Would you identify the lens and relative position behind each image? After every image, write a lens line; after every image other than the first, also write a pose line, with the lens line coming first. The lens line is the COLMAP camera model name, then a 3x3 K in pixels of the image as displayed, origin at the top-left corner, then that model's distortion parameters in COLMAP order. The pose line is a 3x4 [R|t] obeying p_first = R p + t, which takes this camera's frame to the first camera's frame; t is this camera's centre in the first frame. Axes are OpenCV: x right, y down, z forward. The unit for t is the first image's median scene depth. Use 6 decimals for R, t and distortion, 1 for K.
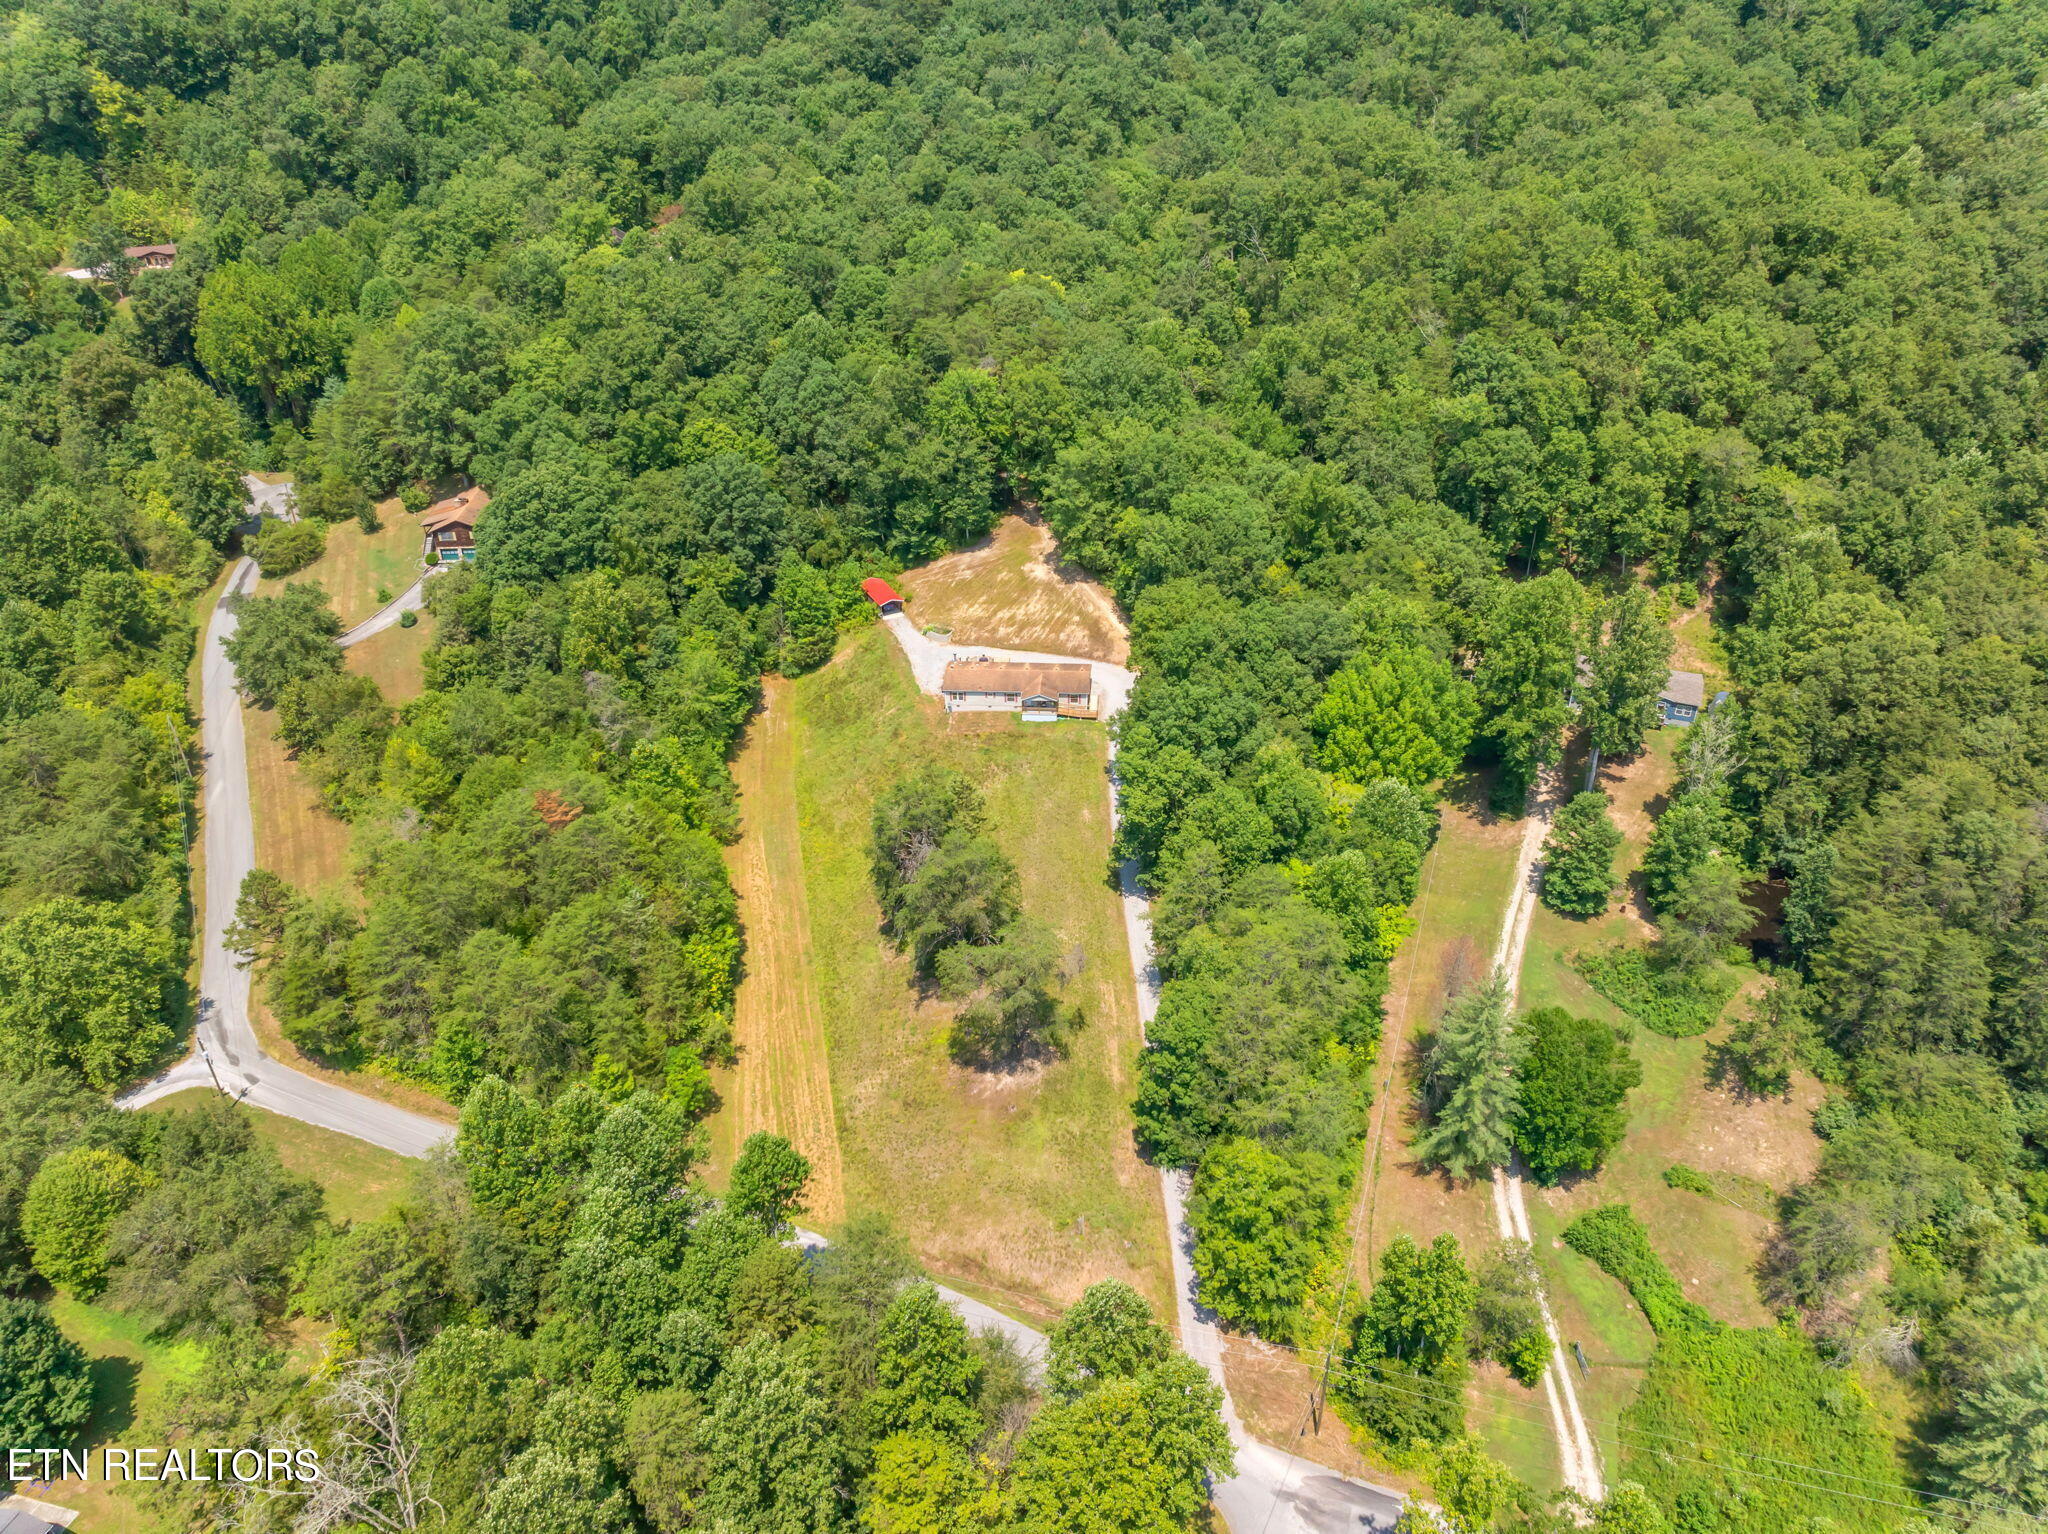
lens RADIAL K [[1417.5, 0, 1035.9], [0, 1417.5, 760.1], [0, 0, 1]] dist [-0.053989, 0.027950]
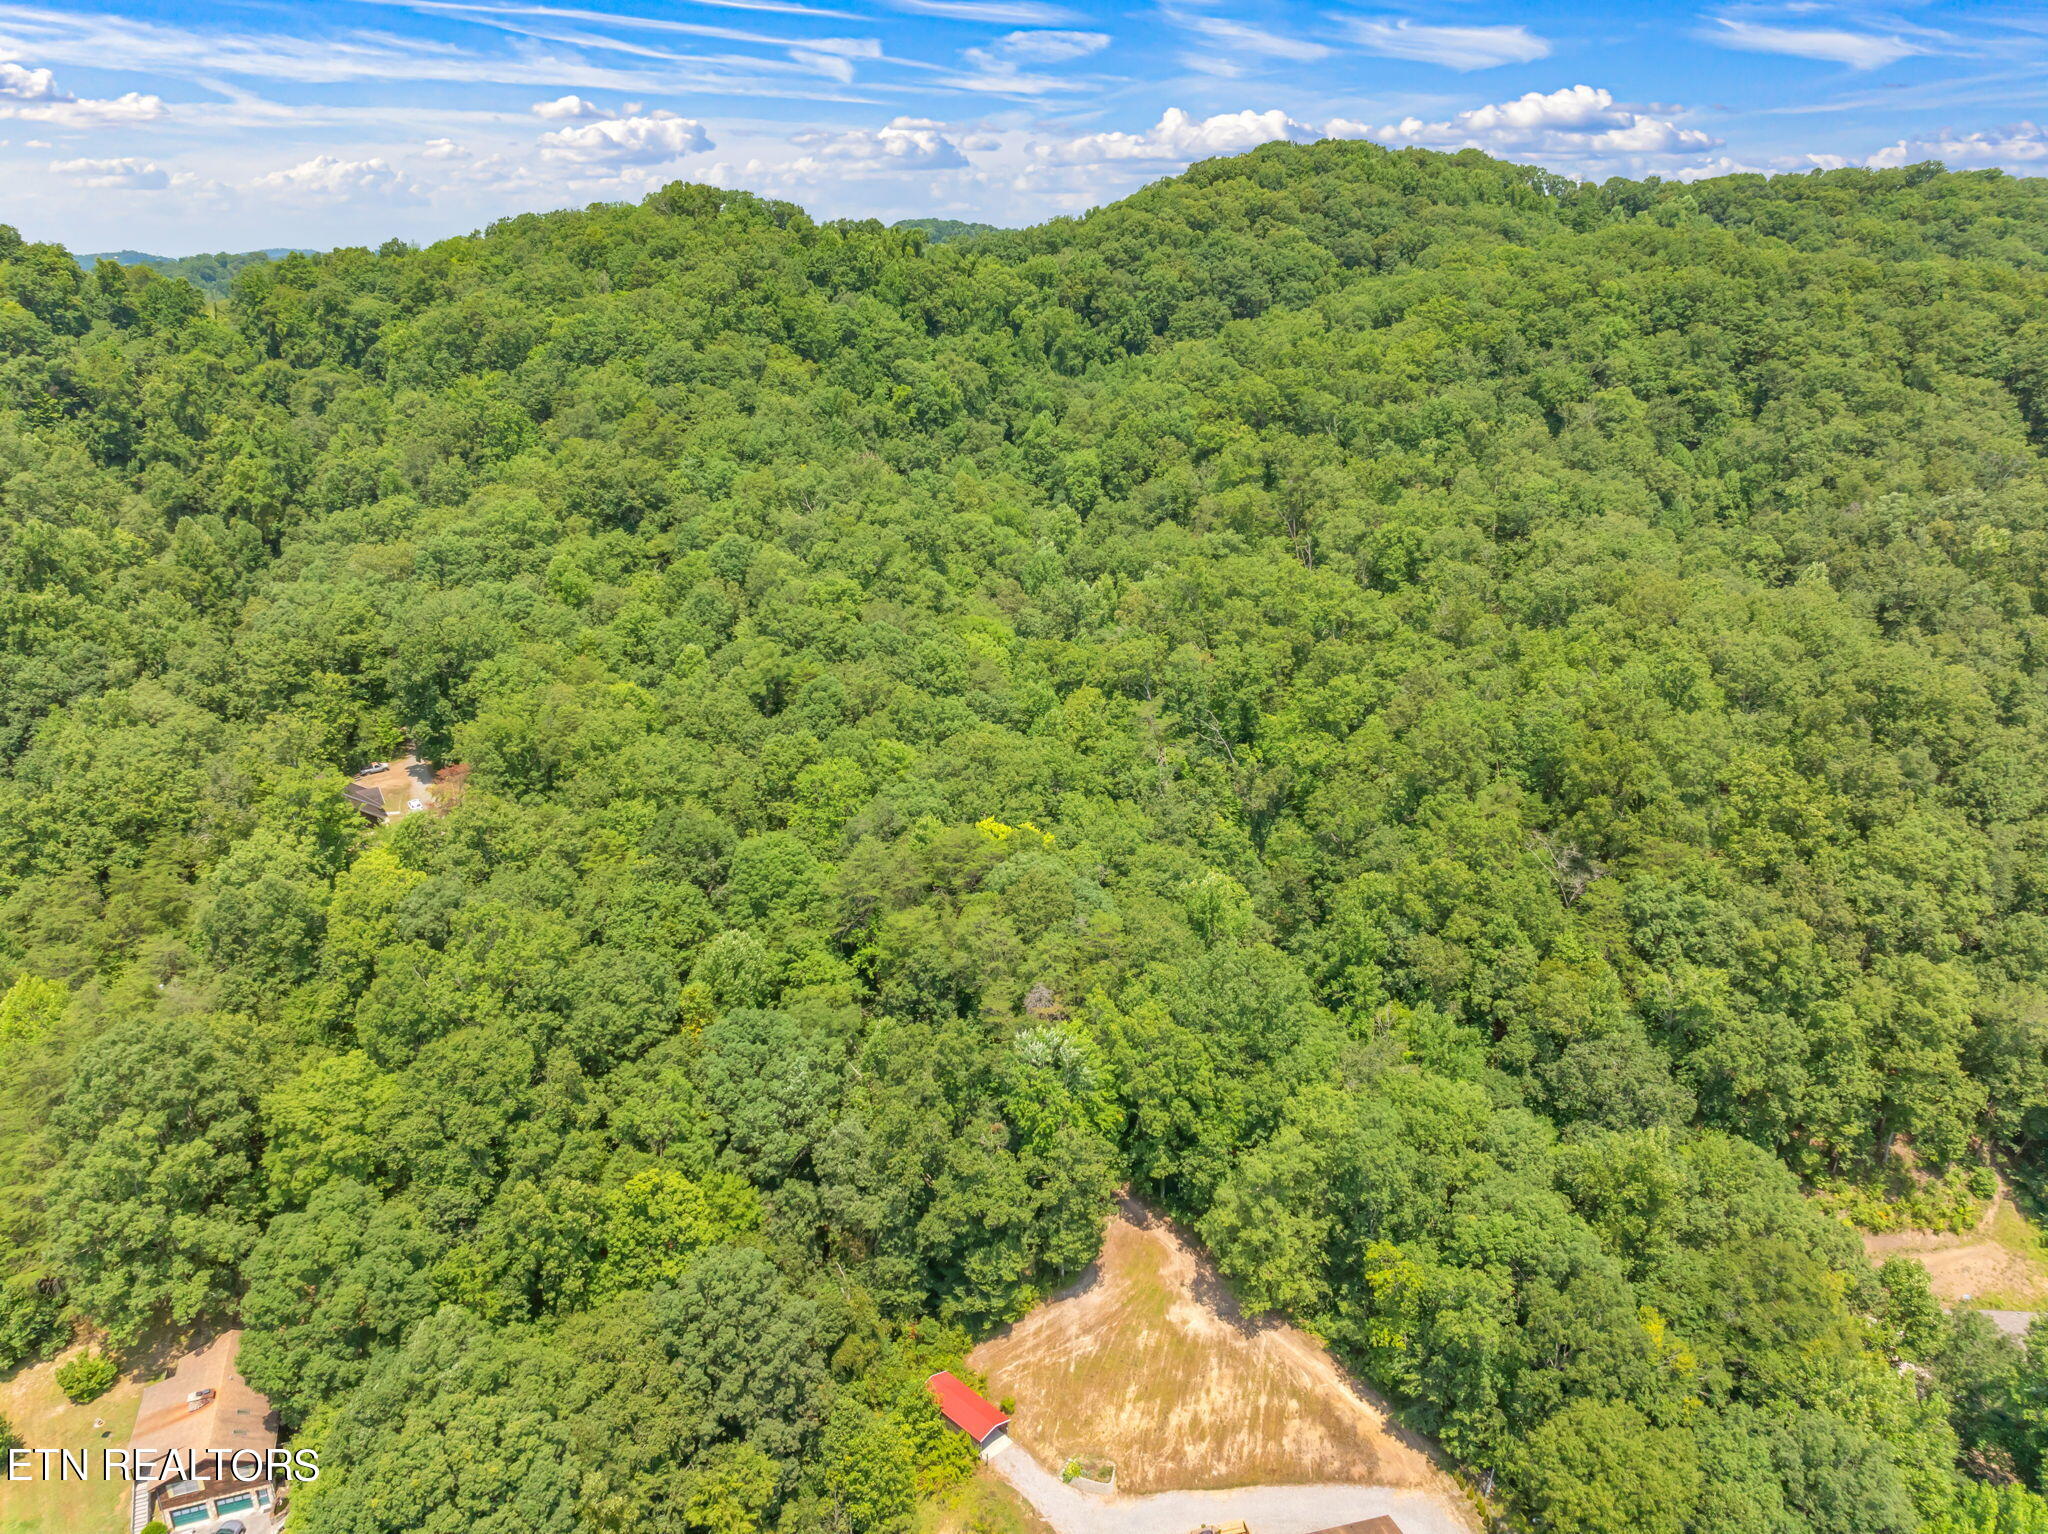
lens RADIAL K [[1432.4, 0, 1035.1], [0, 1432.4, 768.0], [0, 0, 1]] dist [-0.040832, -0.001330]
pose [[0.951363, -0.095289, 0.292964, -0.233698], [0.156682, 0.968446, -0.193811, -0.261542], [-0.265252, 0.230287, 0.936274, 0.341858]]
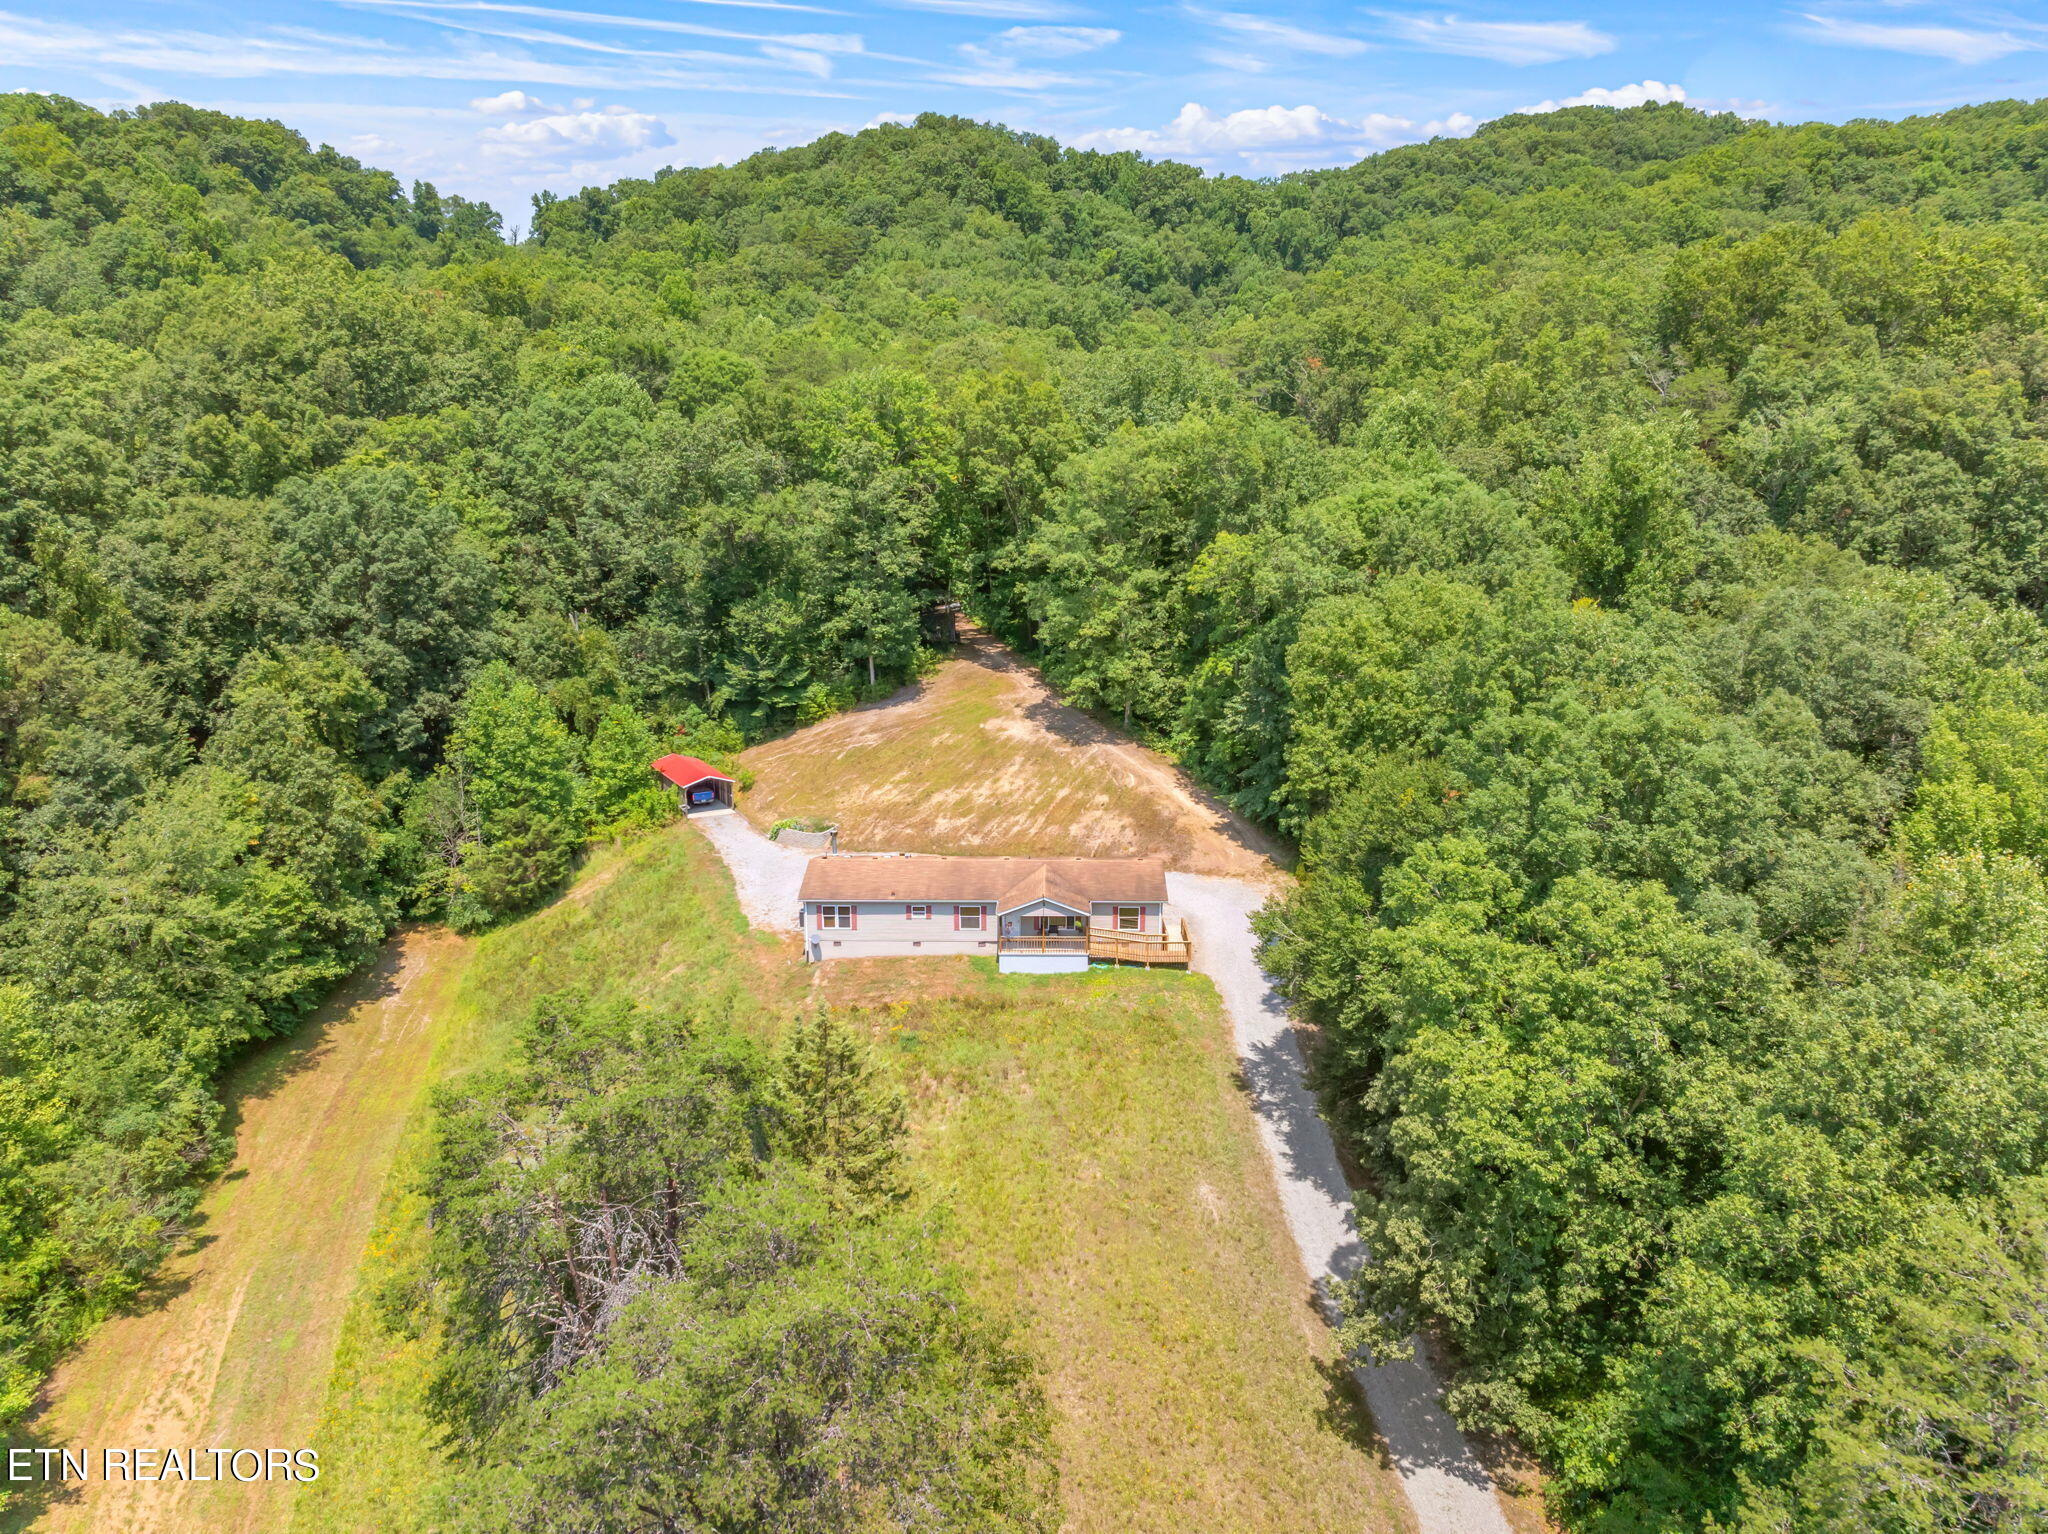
lens RADIAL K [[1432.4, 0, 1035.1], [0, 1432.4, 768.0], [0, 0, 1]] dist [-0.040832, -0.001330]
pose [[0.998314, -0.000208, 0.058045, -0.019881], [0.019156, 0.945150, -0.326073, 0.041891], [-0.054793, 0.326635, 0.943561, 0.526295]]
